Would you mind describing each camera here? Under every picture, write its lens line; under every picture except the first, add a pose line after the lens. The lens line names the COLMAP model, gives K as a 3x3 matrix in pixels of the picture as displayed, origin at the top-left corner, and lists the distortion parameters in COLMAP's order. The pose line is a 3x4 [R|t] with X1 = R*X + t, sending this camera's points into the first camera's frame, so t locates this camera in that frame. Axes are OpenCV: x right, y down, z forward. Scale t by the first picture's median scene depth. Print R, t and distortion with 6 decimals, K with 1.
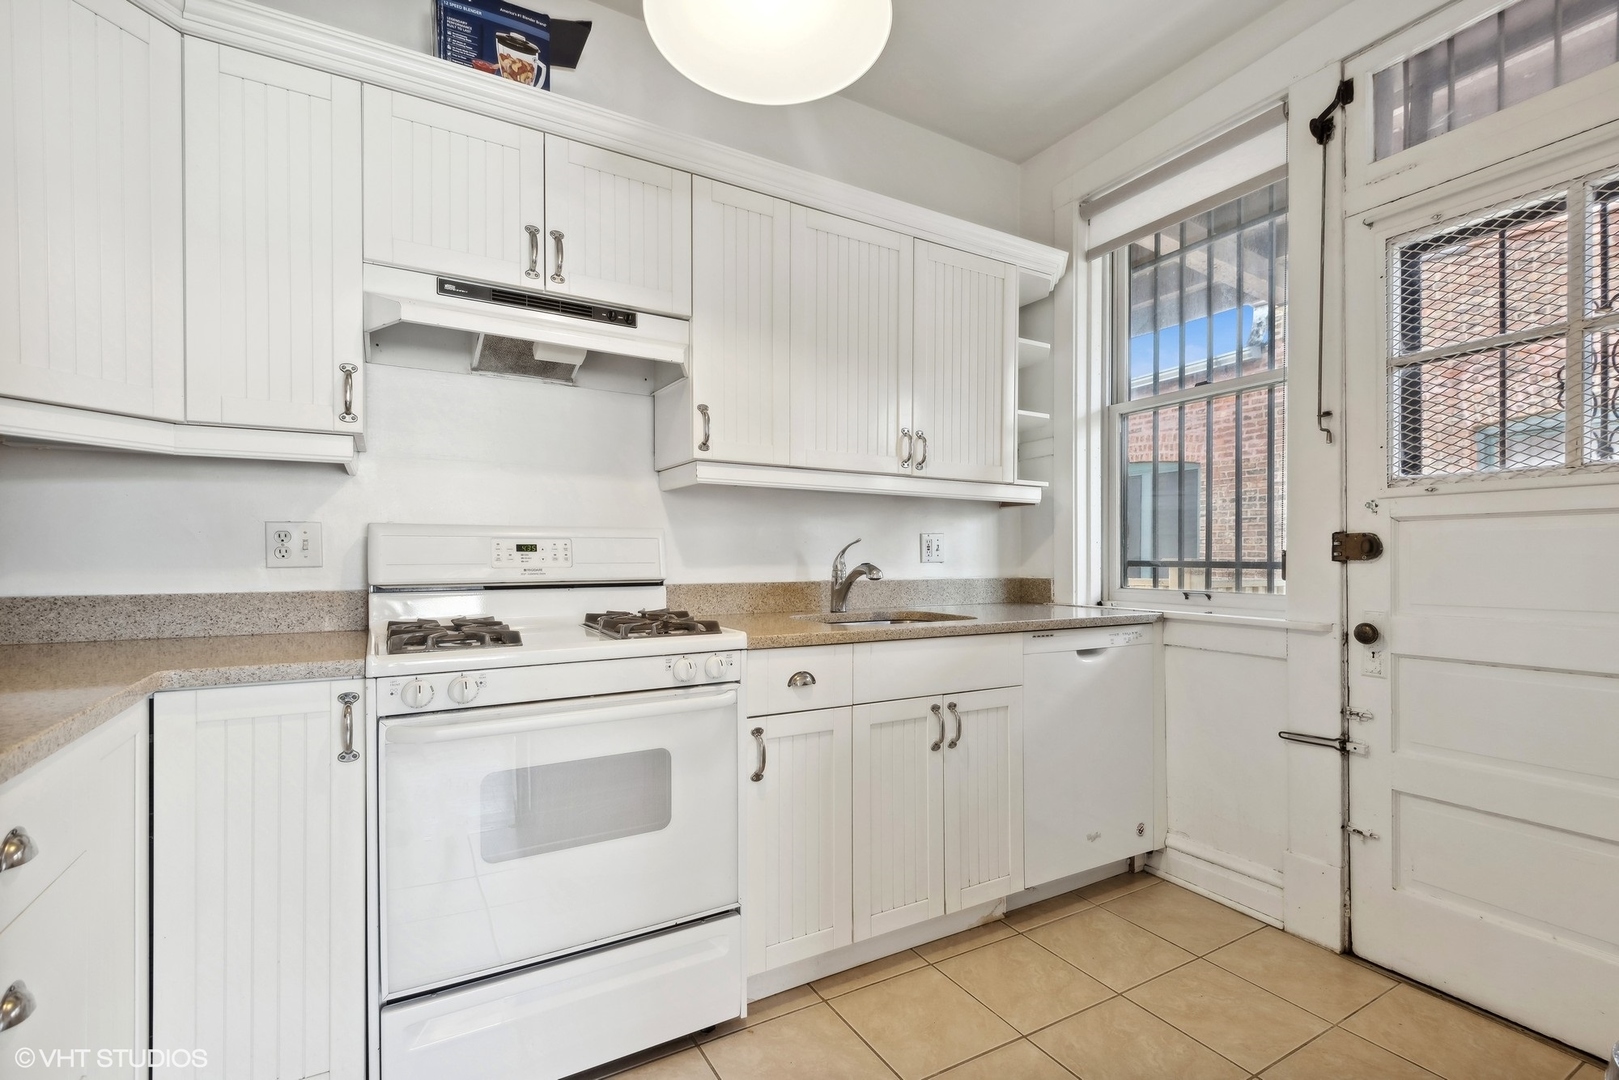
lens RADIAL K [[769.9, 0, 807.1], [0, 769.9, 555.9], [0, 0, 1]] dist [0.033247, -0.009289]
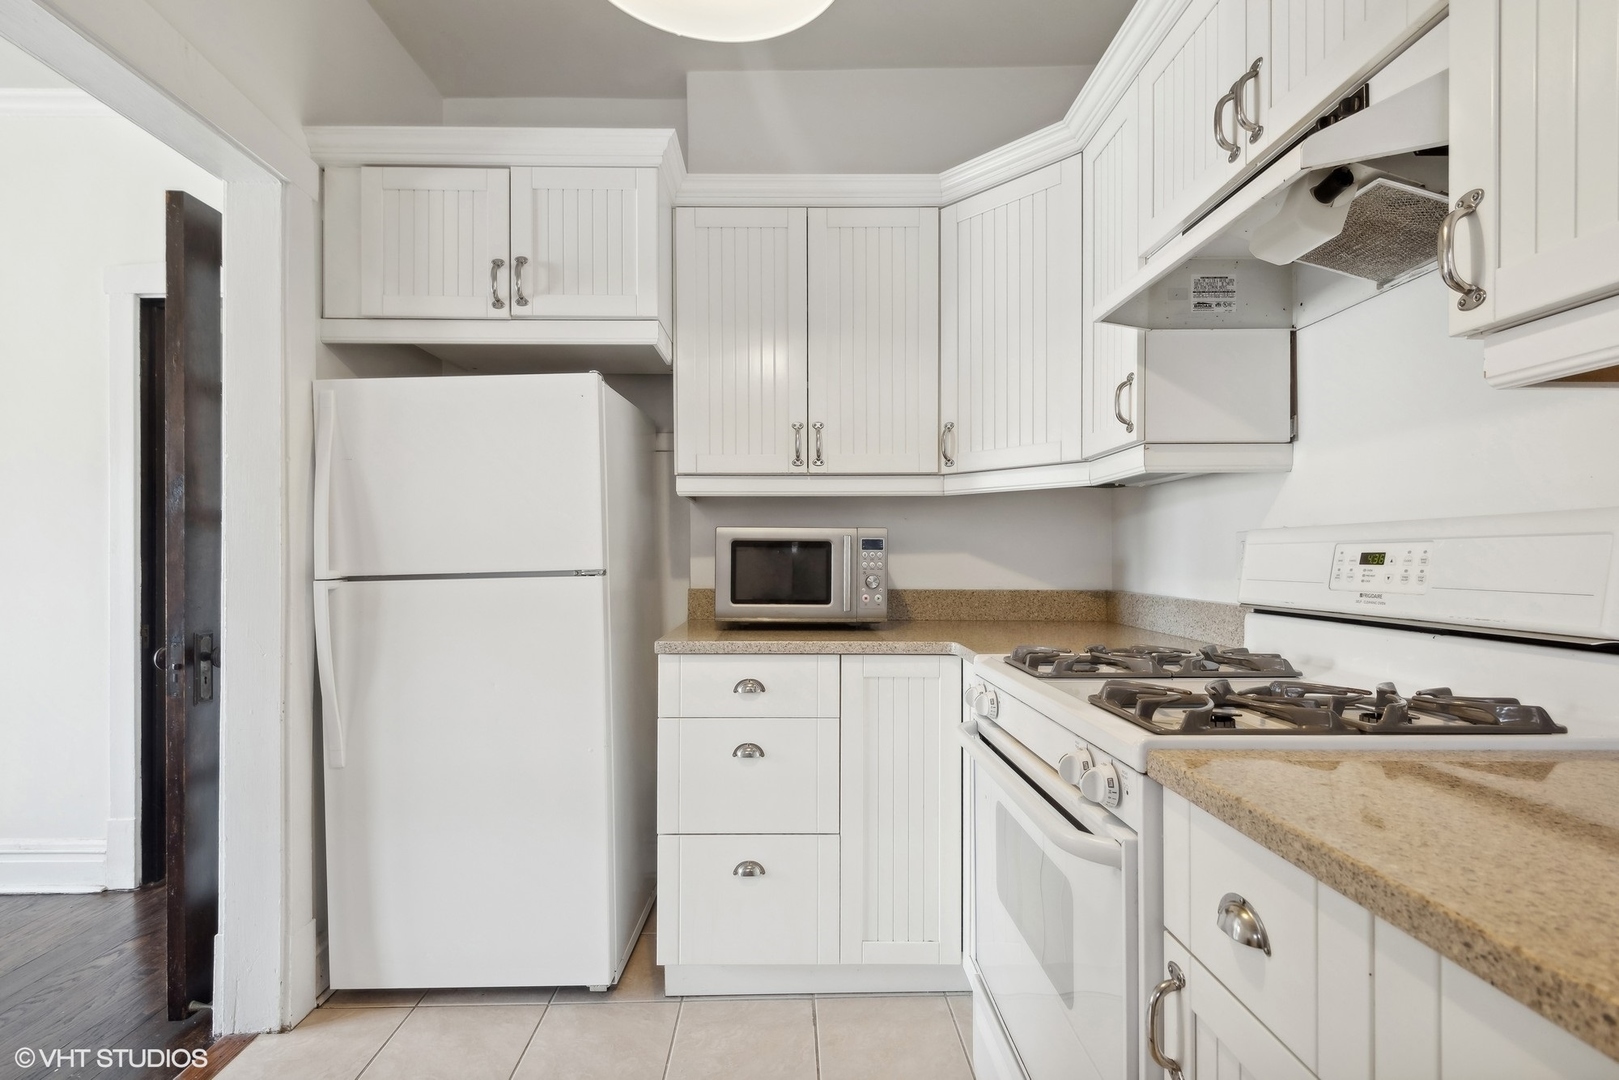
lens RADIAL K [[769.9, 0, 808.0], [0, 769.9, 550.0], [0, 0, 1]] dist [0.033247, -0.009289]
pose [[-0.492186, -0.007438, -0.870458, 0.414256], [-0.002635, 0.999972, -0.007054, -0.012419], [0.870486, -0.001178, -0.492192, 0.986928]]
